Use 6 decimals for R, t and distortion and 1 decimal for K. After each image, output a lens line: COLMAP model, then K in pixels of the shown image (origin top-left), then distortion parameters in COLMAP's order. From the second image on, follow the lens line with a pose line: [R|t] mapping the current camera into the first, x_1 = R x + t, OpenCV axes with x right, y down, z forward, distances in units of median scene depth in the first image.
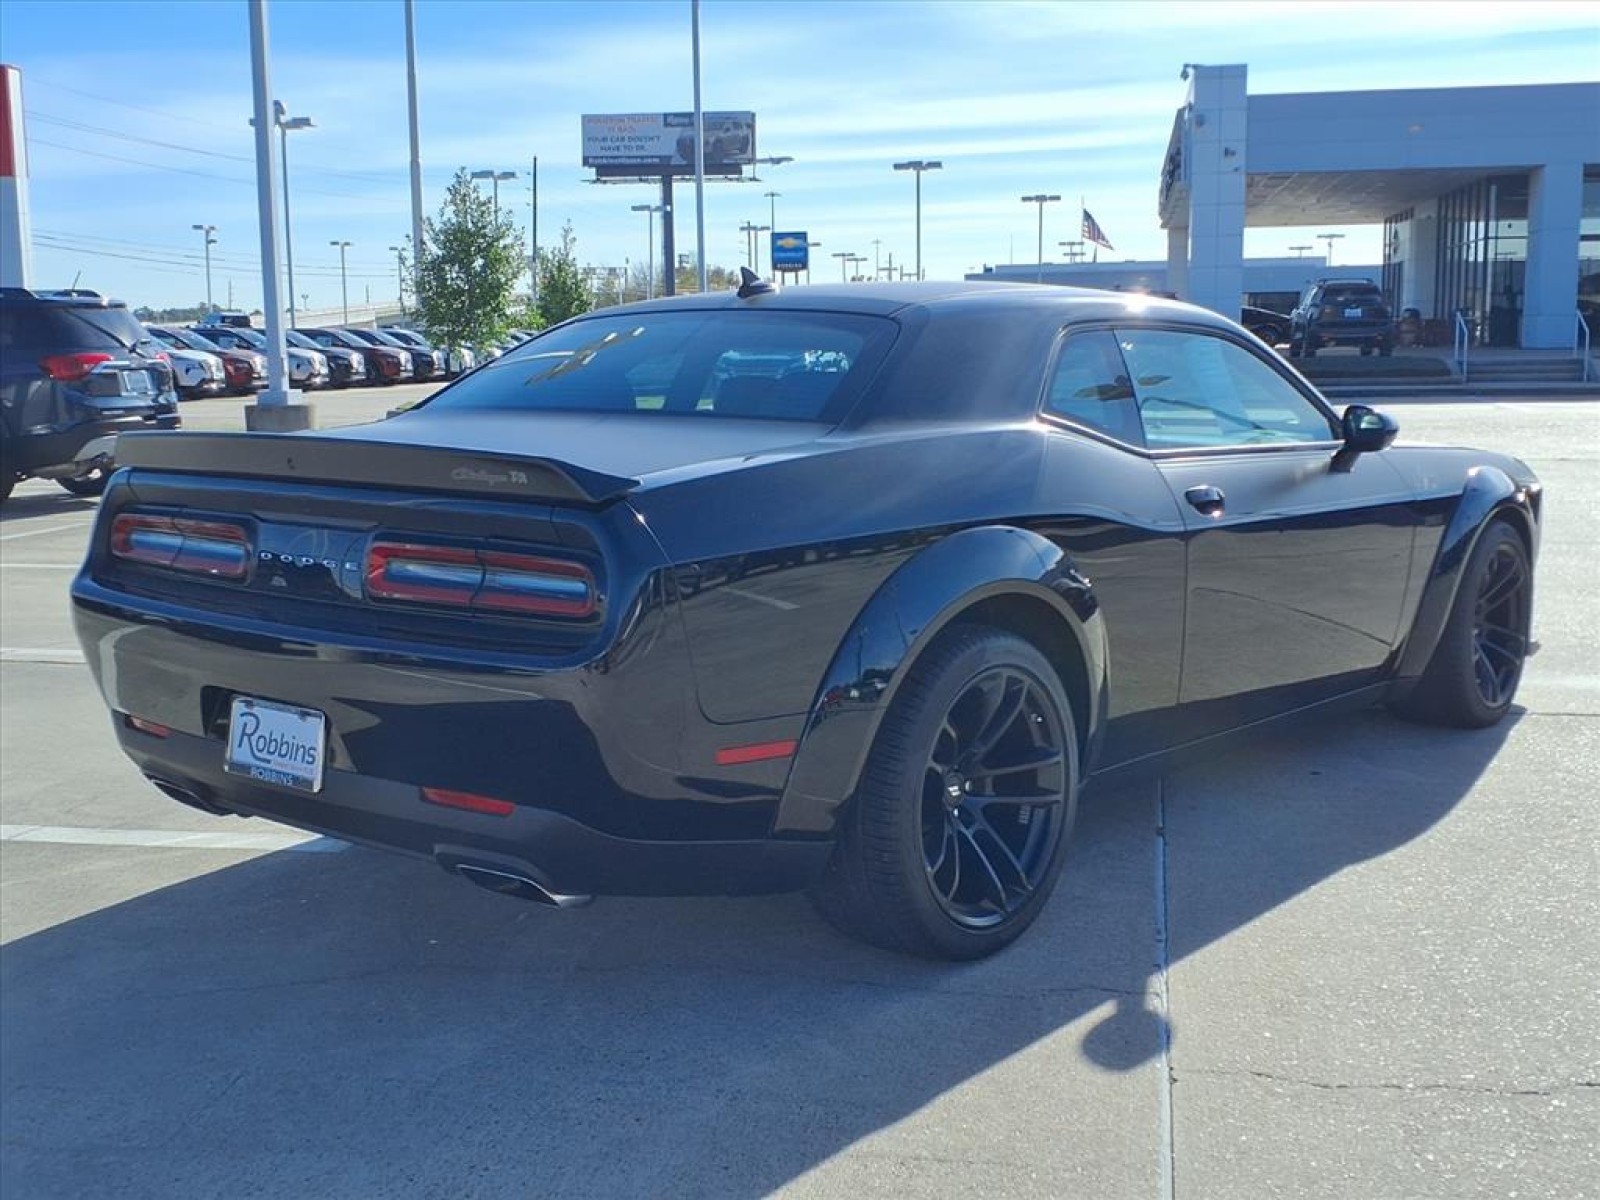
lens RADIAL K [[1854.7, 0, 905.0], [0, 1854.7, 612.6], [0, 0, 1]] dist [0.020229, 0.000000]
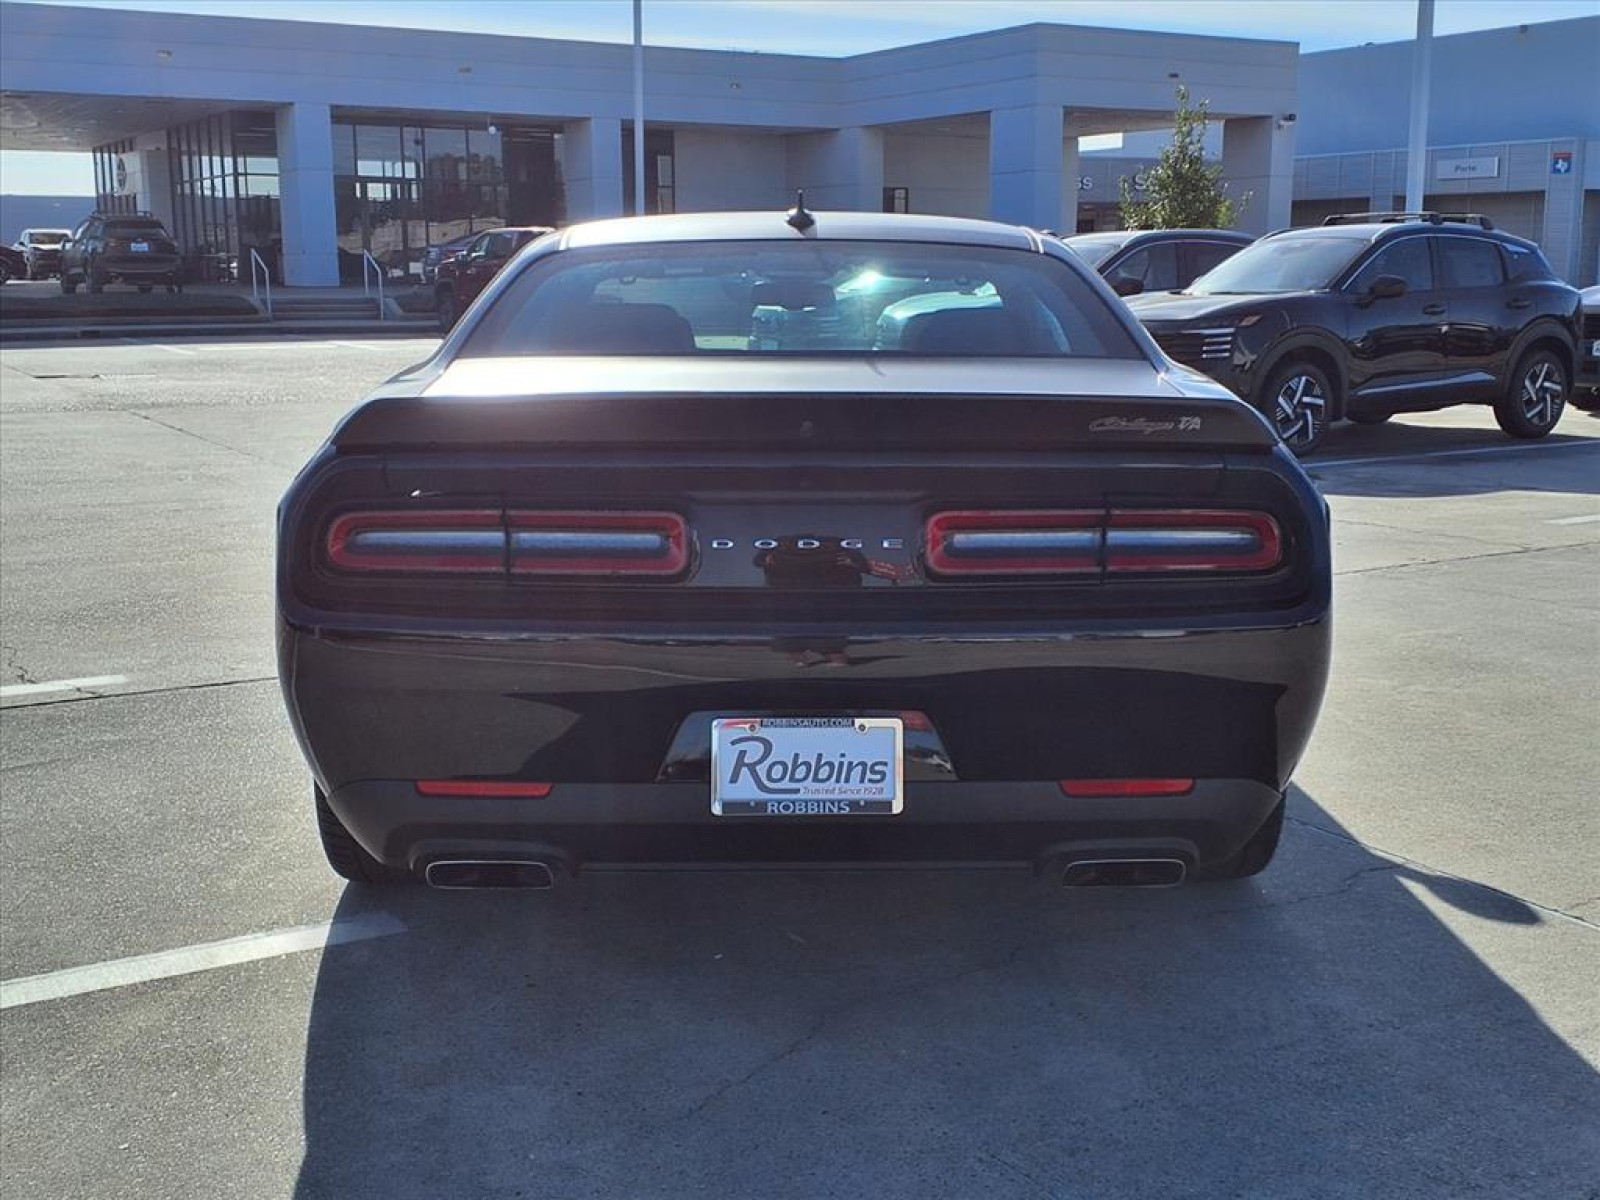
lens RADIAL K [[1854.7, 0, 802.7], [0, 1854.7, 613.0], [0, 0, 1]] dist [0.020229, 0.000000]
pose [[0.760762, -0.106901, 0.640167, -0.135194], [0.086046, 0.994248, 0.063773, -0.007774], [-0.643302, 0.006568, 0.765584, 0.059834]]
